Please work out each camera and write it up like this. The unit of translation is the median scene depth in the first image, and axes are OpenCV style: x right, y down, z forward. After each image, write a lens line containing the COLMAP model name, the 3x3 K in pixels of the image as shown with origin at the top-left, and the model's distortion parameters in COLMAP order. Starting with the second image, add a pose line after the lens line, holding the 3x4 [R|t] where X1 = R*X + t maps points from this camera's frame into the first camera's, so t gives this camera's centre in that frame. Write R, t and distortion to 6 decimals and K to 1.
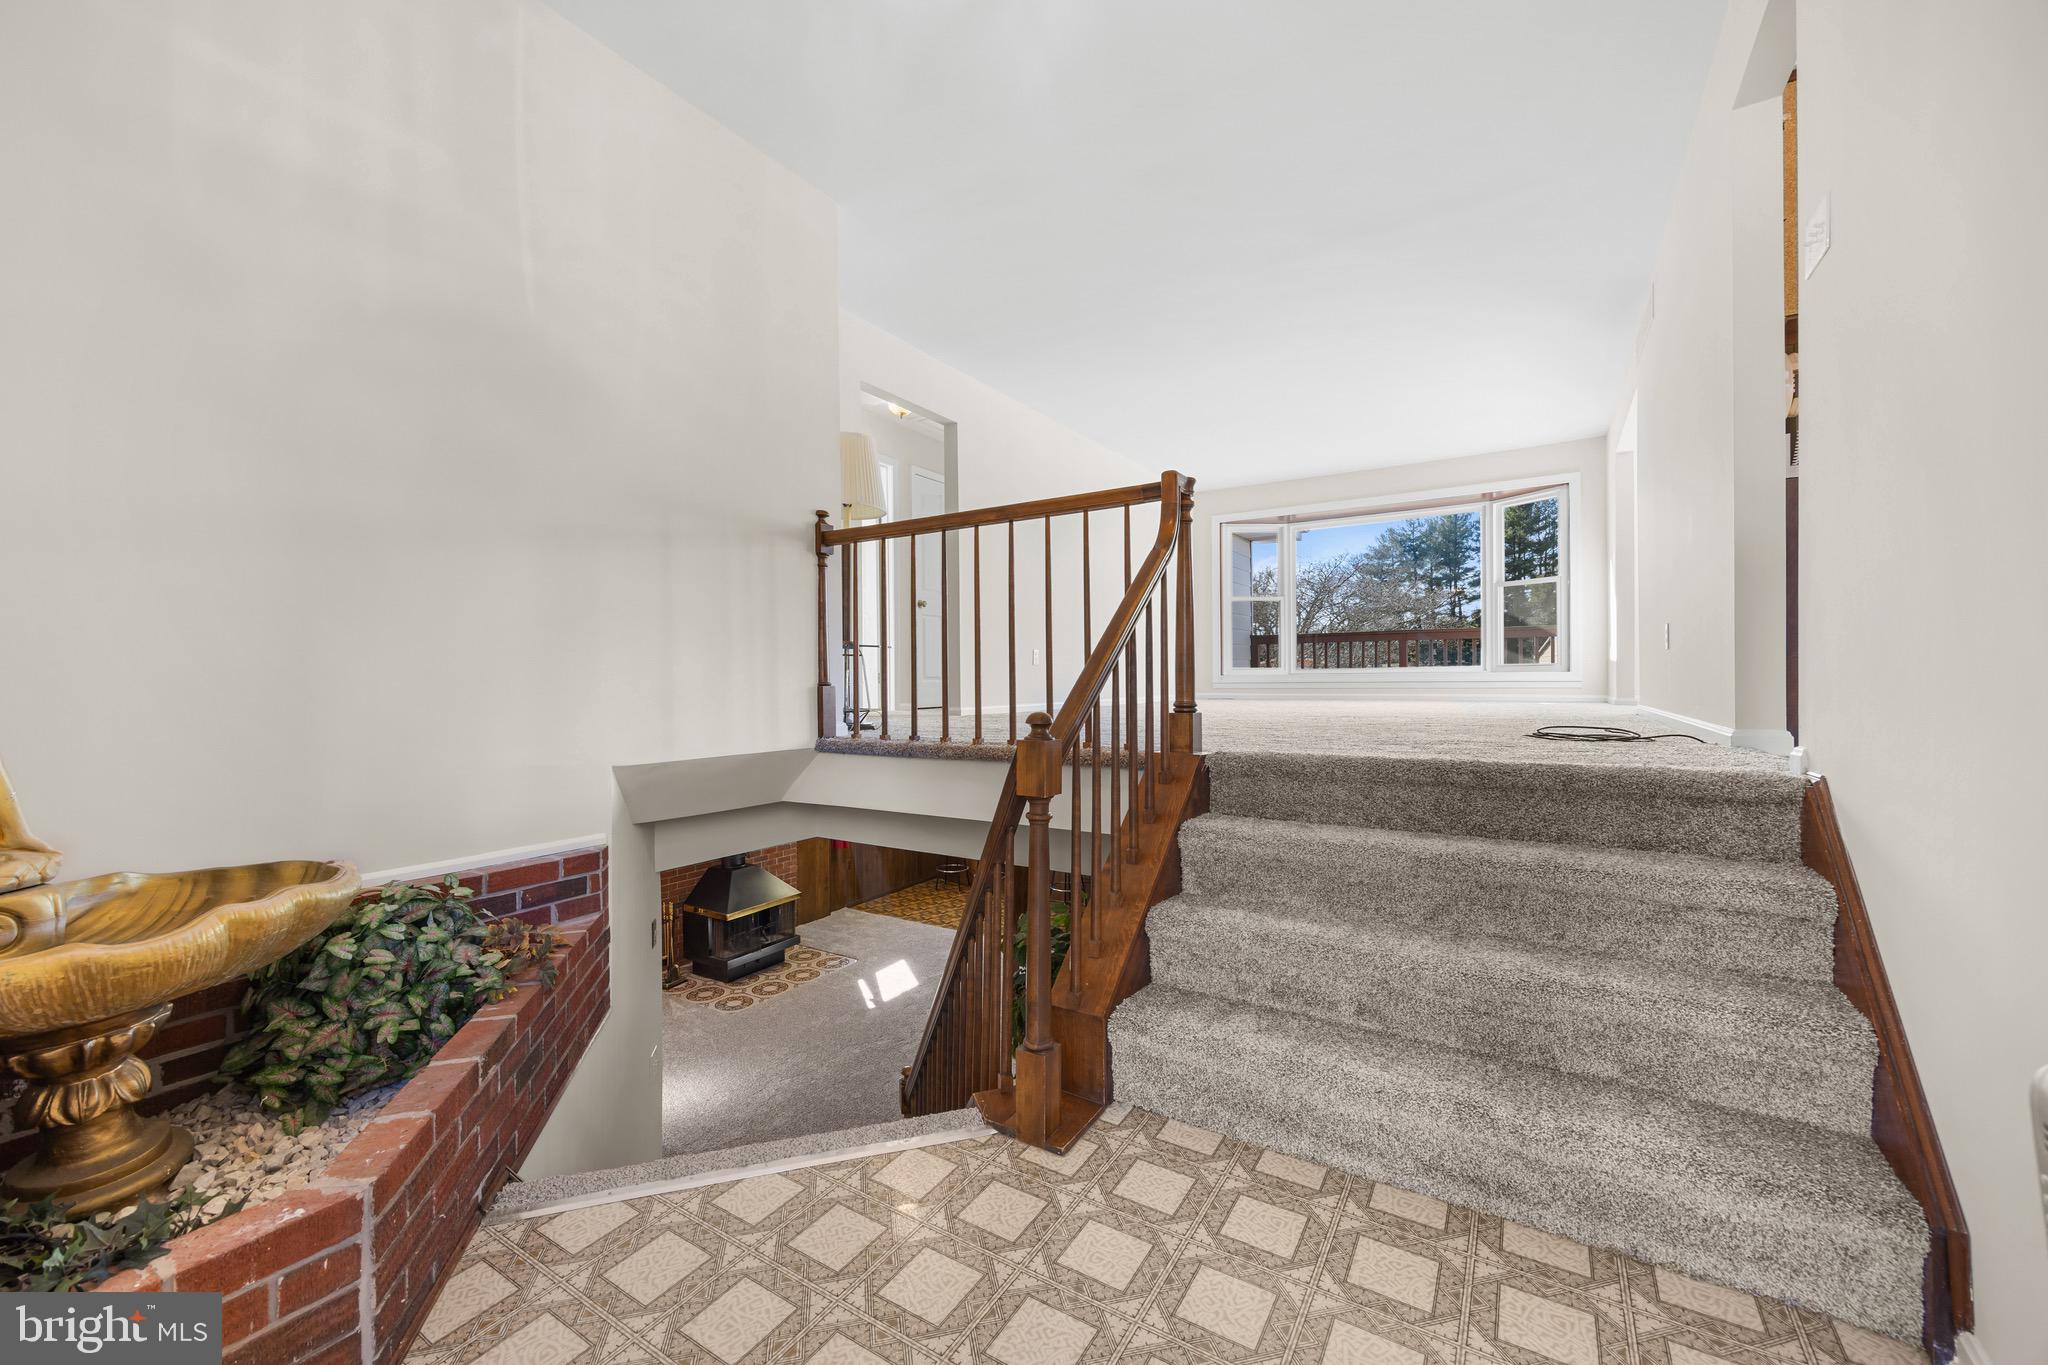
lens RADIAL K [[811.6, 0, 1024.0], [0, 811.6, 682.5], [0, 0, 1]] dist [-0.002024, -0.000115]
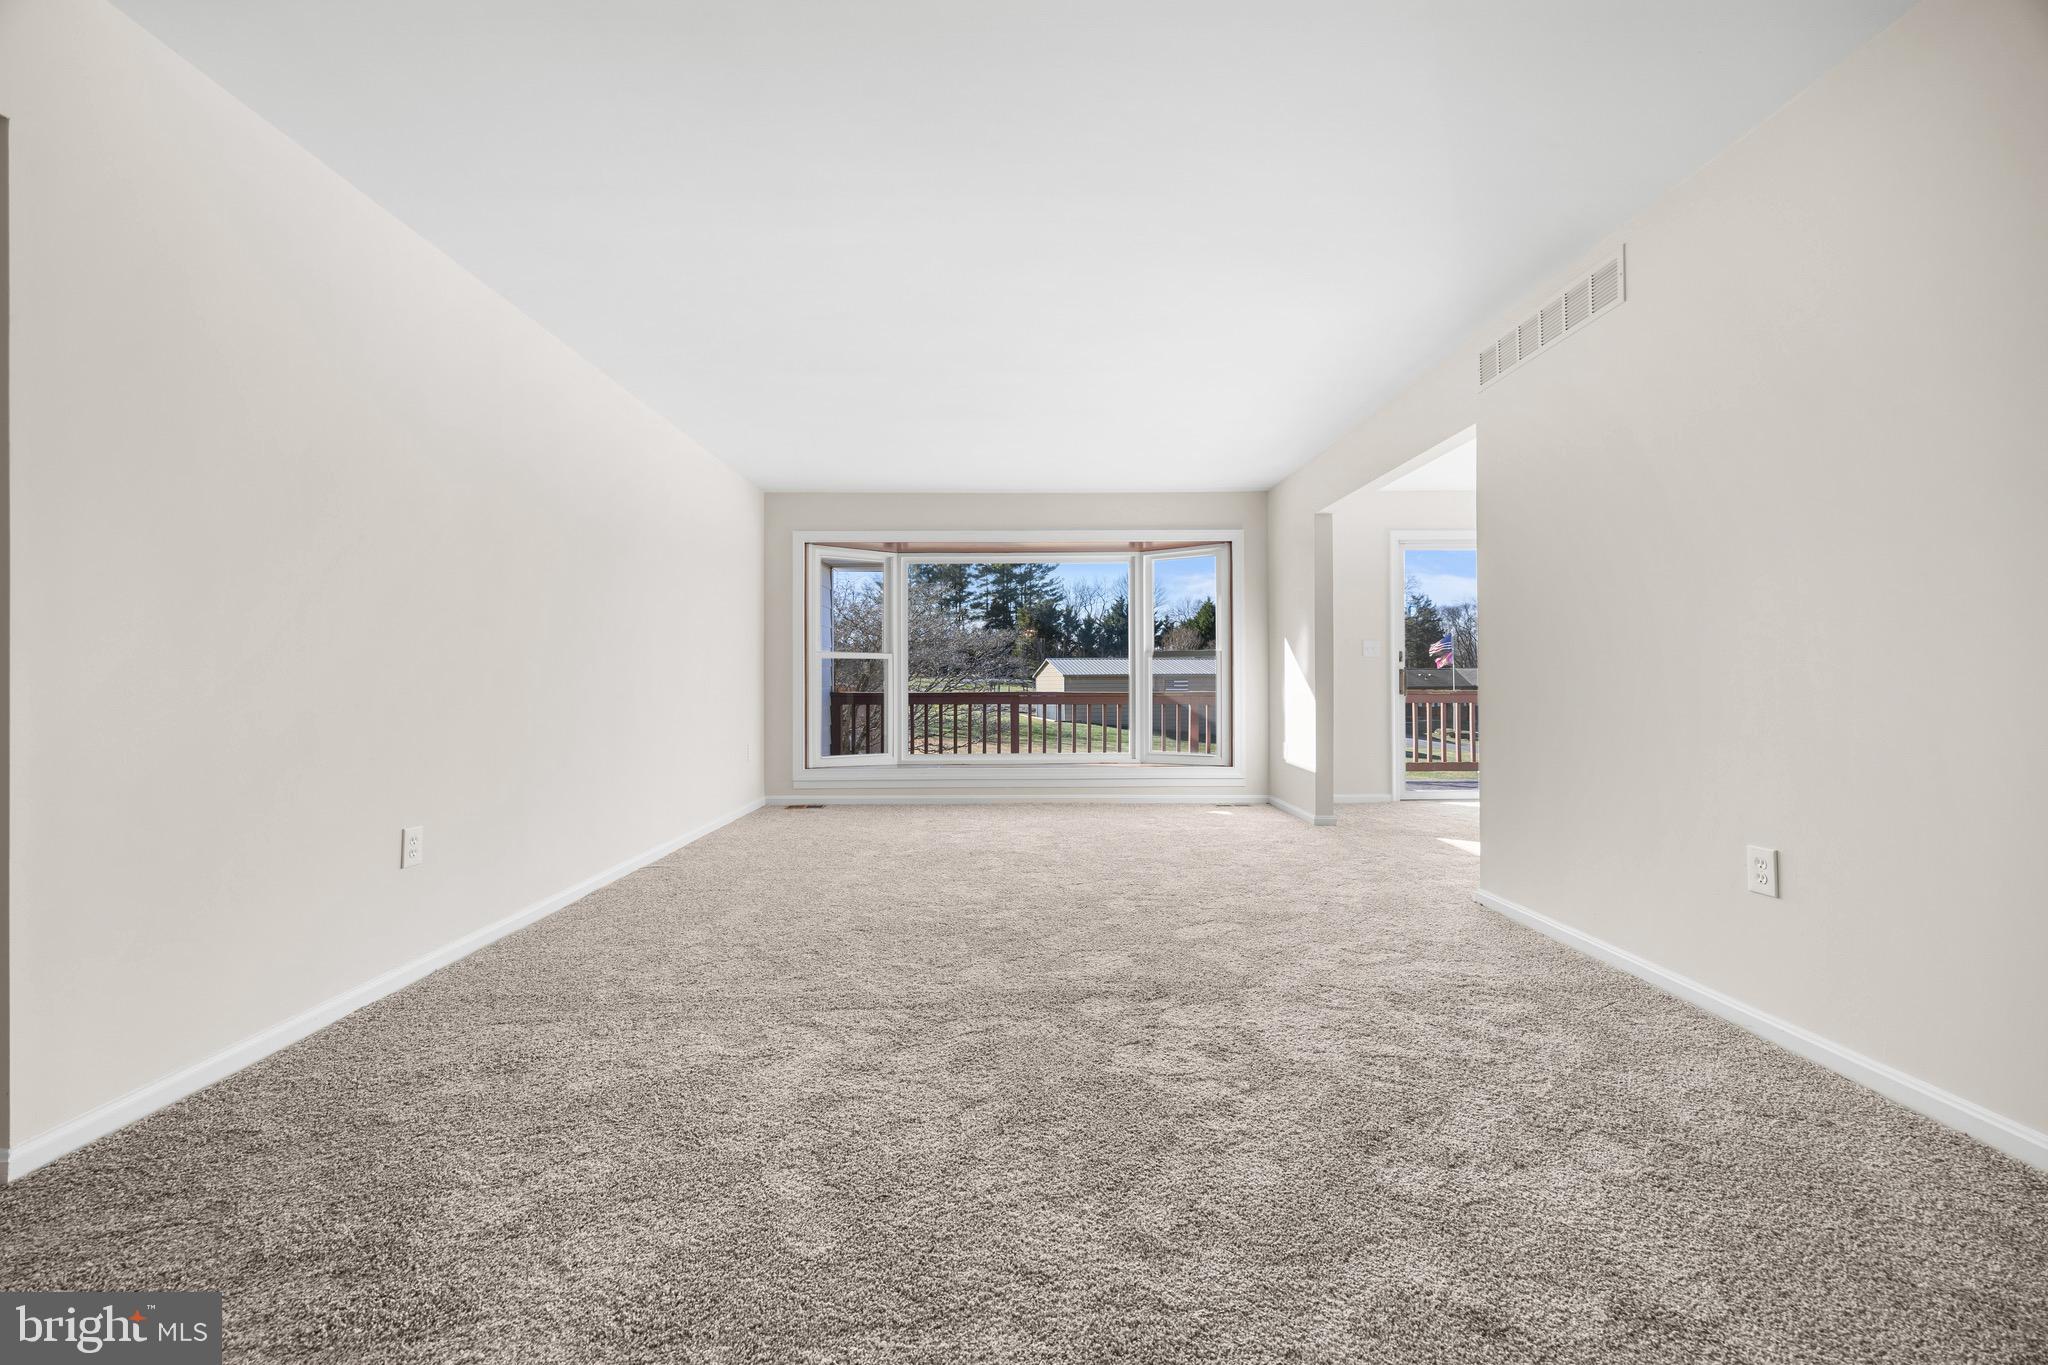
lens RADIAL K [[781.3, 0, 1015.6], [0, 781.3, 682.6], [0, 0, 1]] dist [-0.001941, -0.000066]
pose [[0.843277, 0.005492, 0.537451, 0.039402], [-0.002500, 0.999977, -0.006296, -0.075399], [-0.537473, 0.003966, 0.843272, 0.351531]]
